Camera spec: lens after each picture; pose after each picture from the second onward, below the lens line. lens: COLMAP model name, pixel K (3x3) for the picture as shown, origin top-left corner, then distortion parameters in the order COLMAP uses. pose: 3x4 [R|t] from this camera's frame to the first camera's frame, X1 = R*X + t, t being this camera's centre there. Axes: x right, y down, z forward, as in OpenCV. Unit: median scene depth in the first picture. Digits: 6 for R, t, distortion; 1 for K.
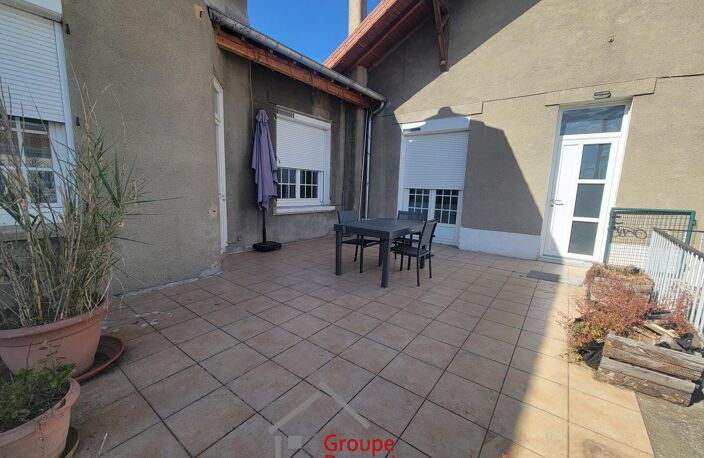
lens RADIAL K [[287.3, 0, 347.1], [0, 287.3, 230.5], [0, 0, 1]] dist [-0.033341, 0.000128]
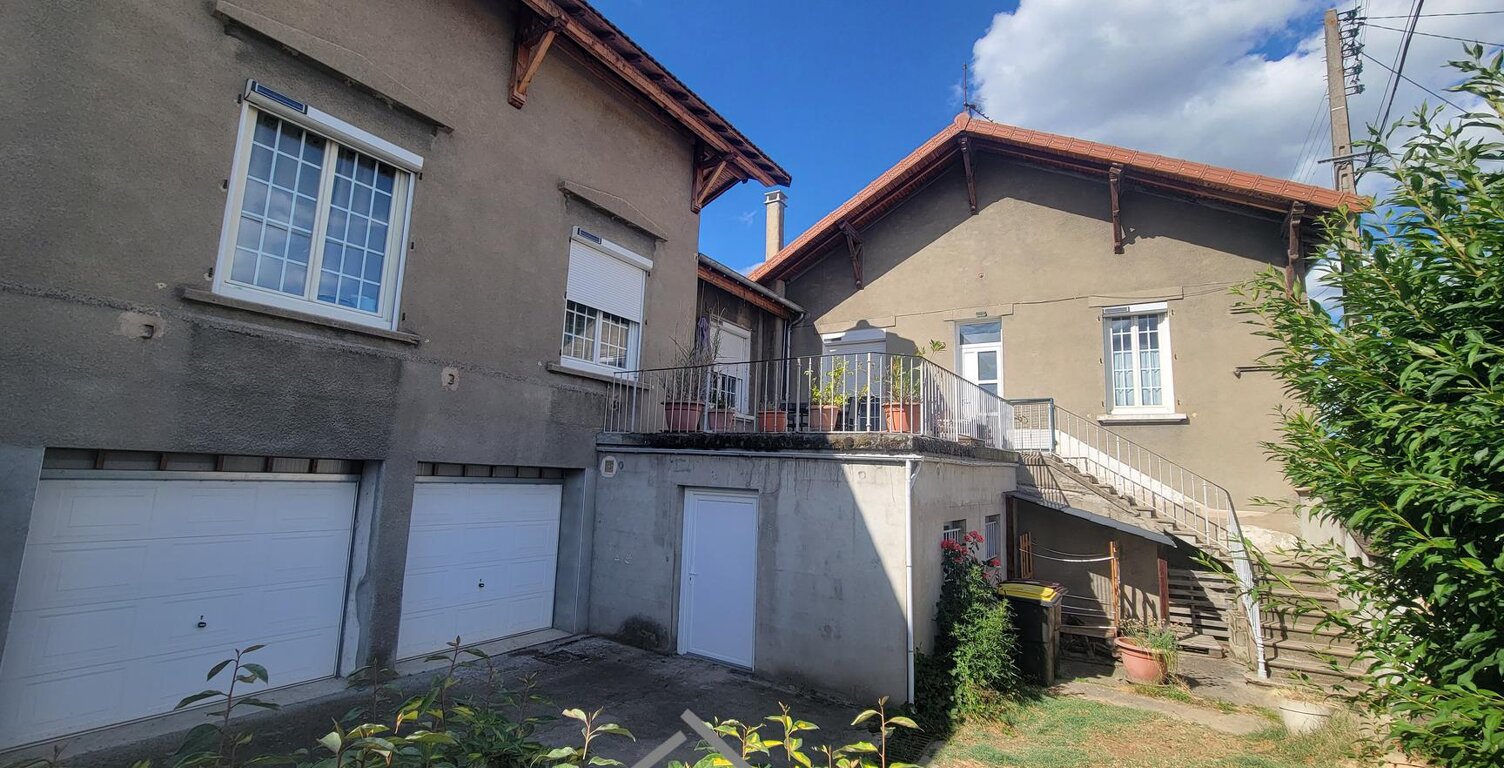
lens RADIAL K [[641.3, 0, 753.3], [0, 641.3, 378.1], [0, 0, 1]] dist [0.001037, 0.000006]
pose [[0.994039, 0.023284, 0.106509, -0.298329], [0.008543, 0.957289, -0.289008, 0.441600], [-0.108689, 0.288195, 0.951383, -1.118868]]
